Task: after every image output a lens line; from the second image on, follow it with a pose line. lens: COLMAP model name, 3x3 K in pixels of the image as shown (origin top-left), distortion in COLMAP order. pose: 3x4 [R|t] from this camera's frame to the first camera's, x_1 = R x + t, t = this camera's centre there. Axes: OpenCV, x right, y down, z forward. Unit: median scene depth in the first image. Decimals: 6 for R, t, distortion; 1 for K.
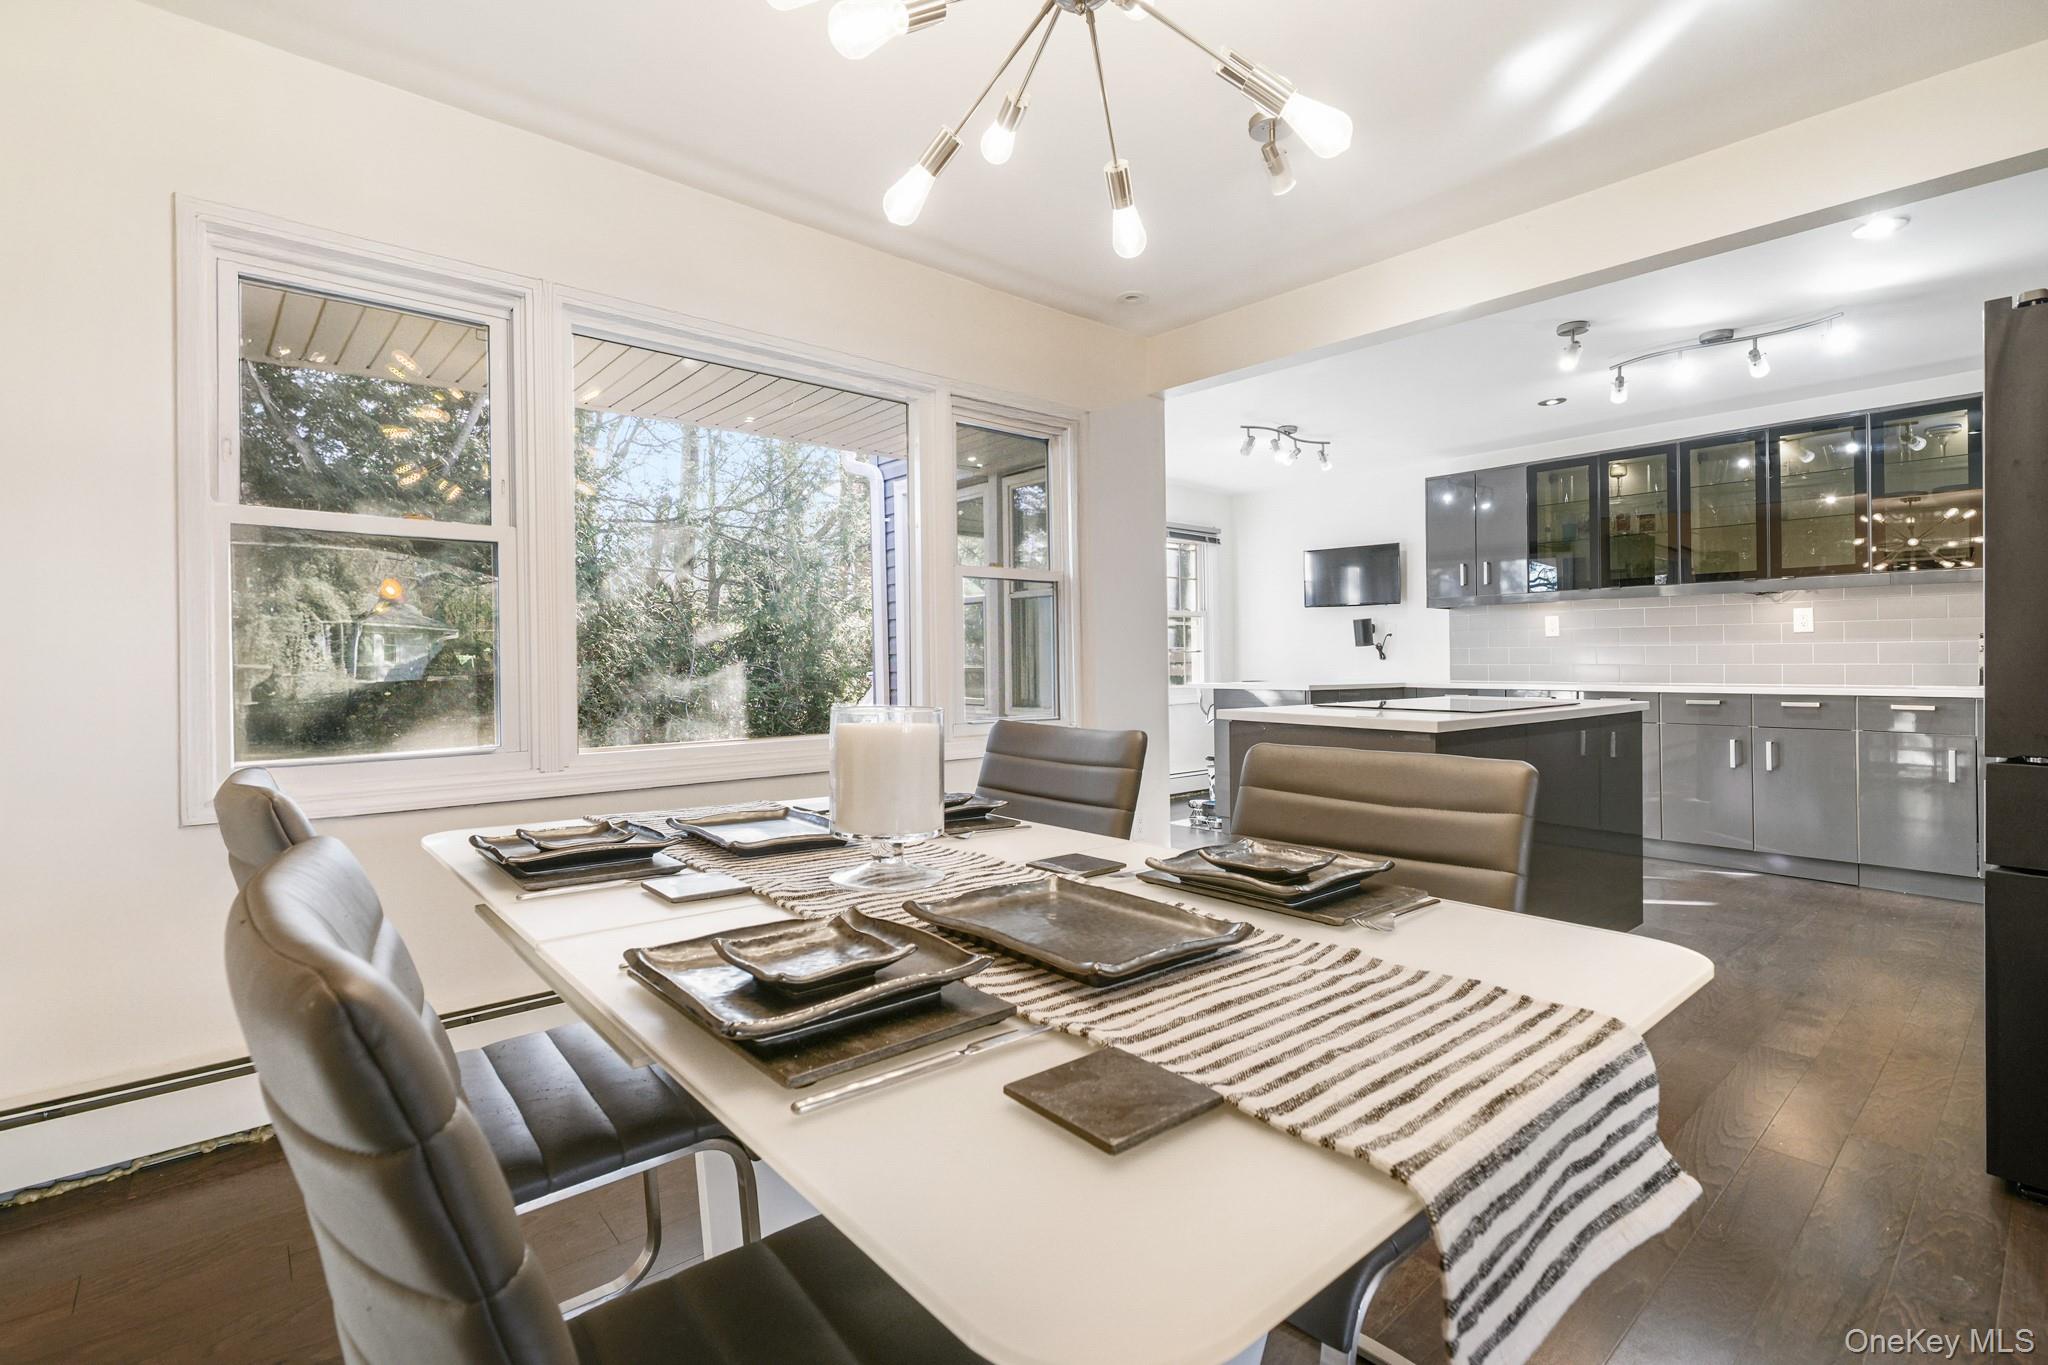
lens RADIAL K [[939.2, 0, 1020.4], [0, 939.2, 672.7], [0, 0, 1]] dist [0.000894, 0.000685]
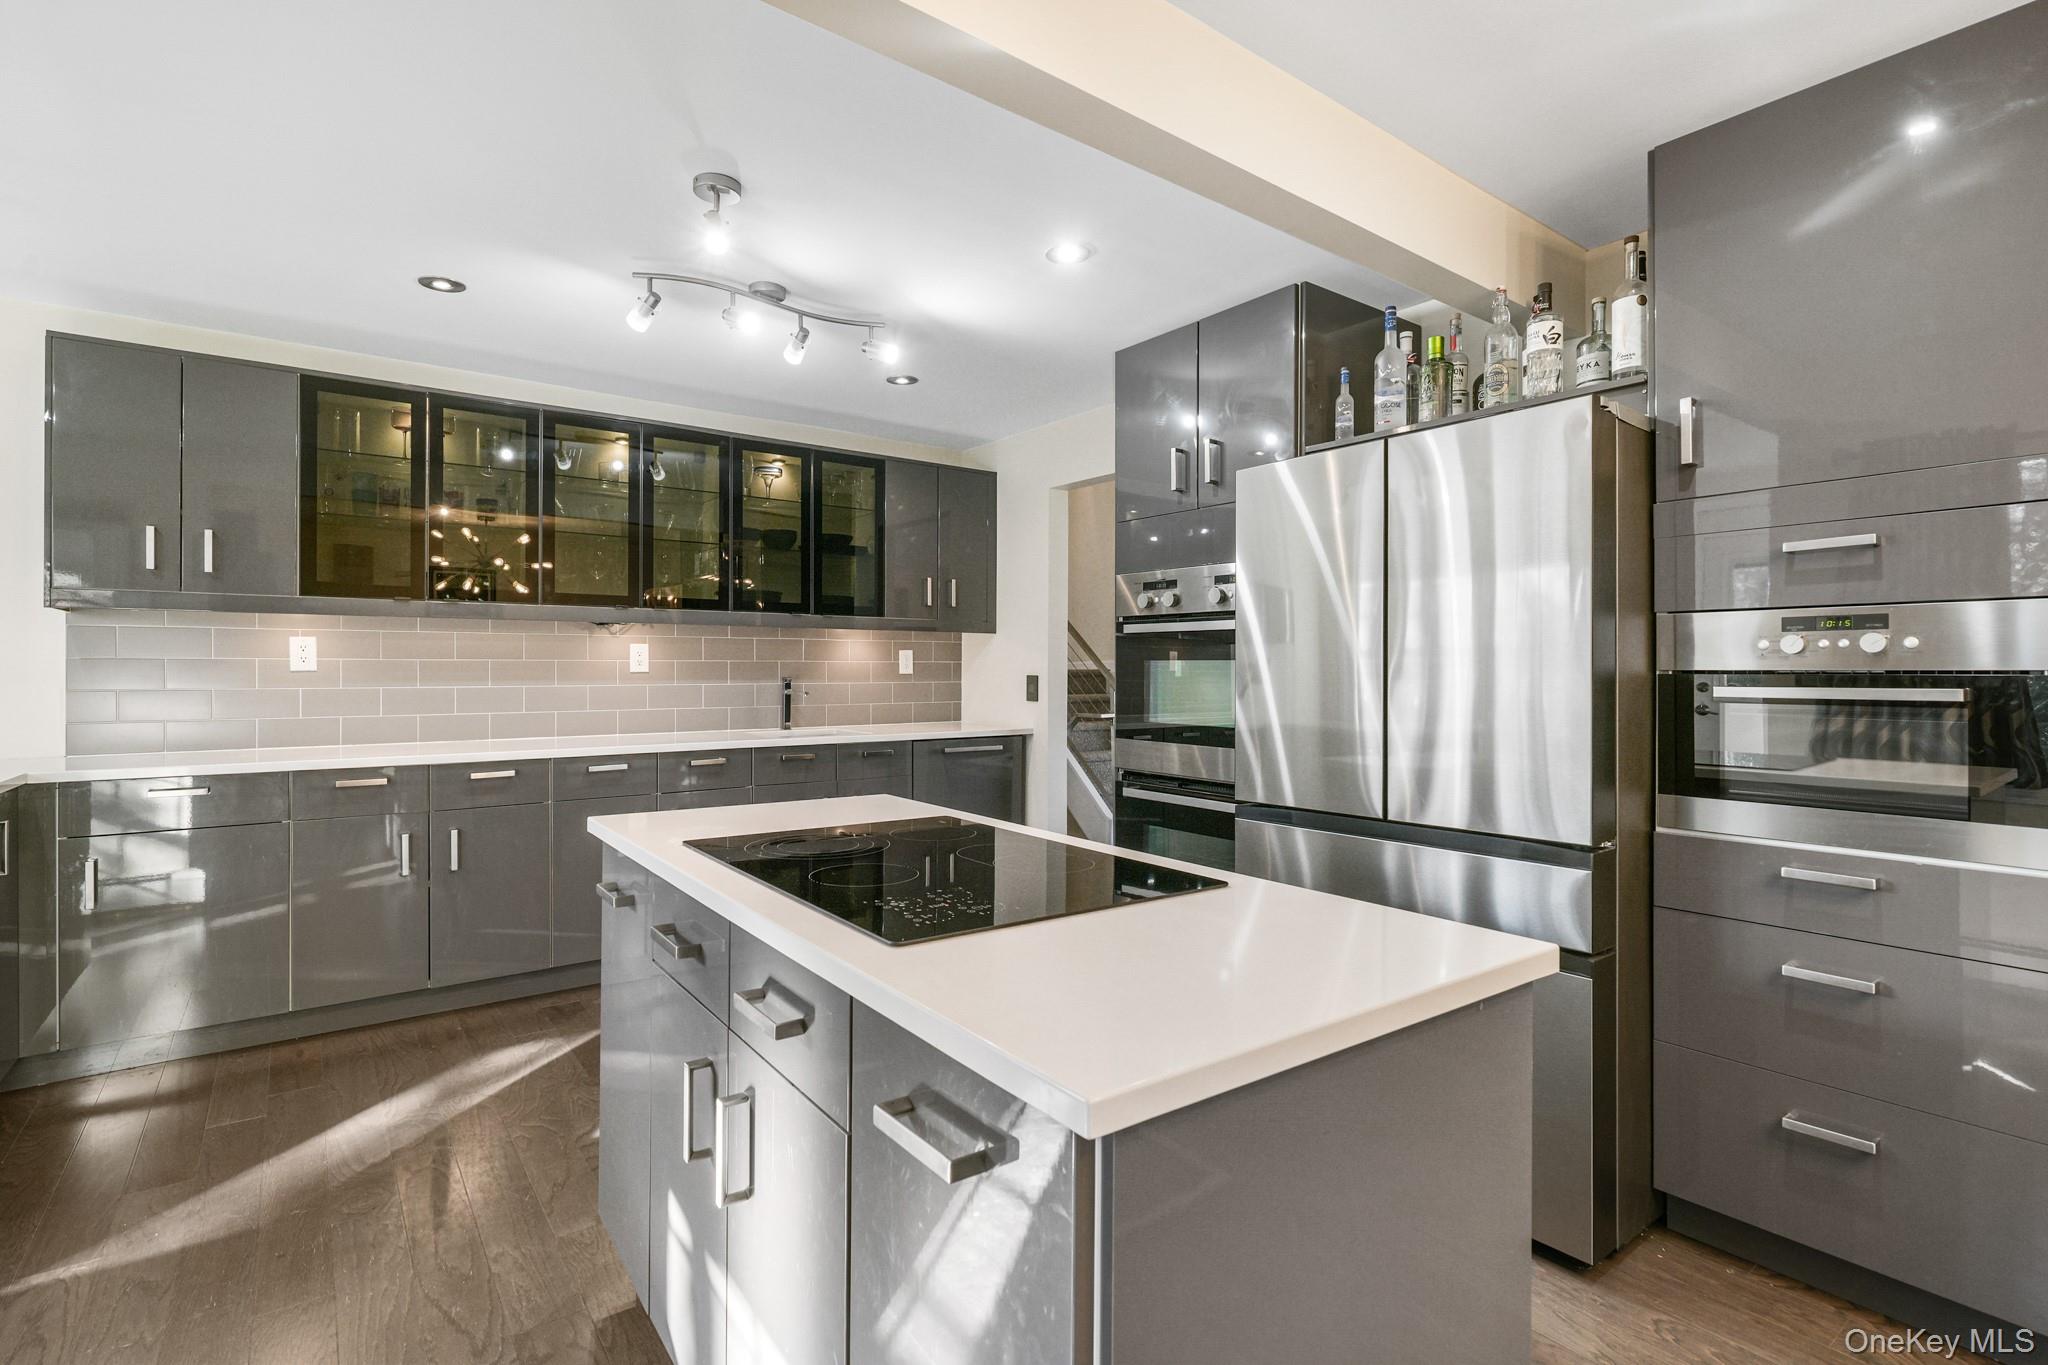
lens RADIAL K [[964.1, 0, 1019.3], [0, 964.1, 671.2], [0, 0, 1]] dist [0.001273, 0.000428]
pose [[0.054955, 0.004074, 0.998481, -0.023958], [0.014763, 0.999879, -0.004893, -0.036329], [-0.998380, 0.015009, 0.054888, 0.639153]]
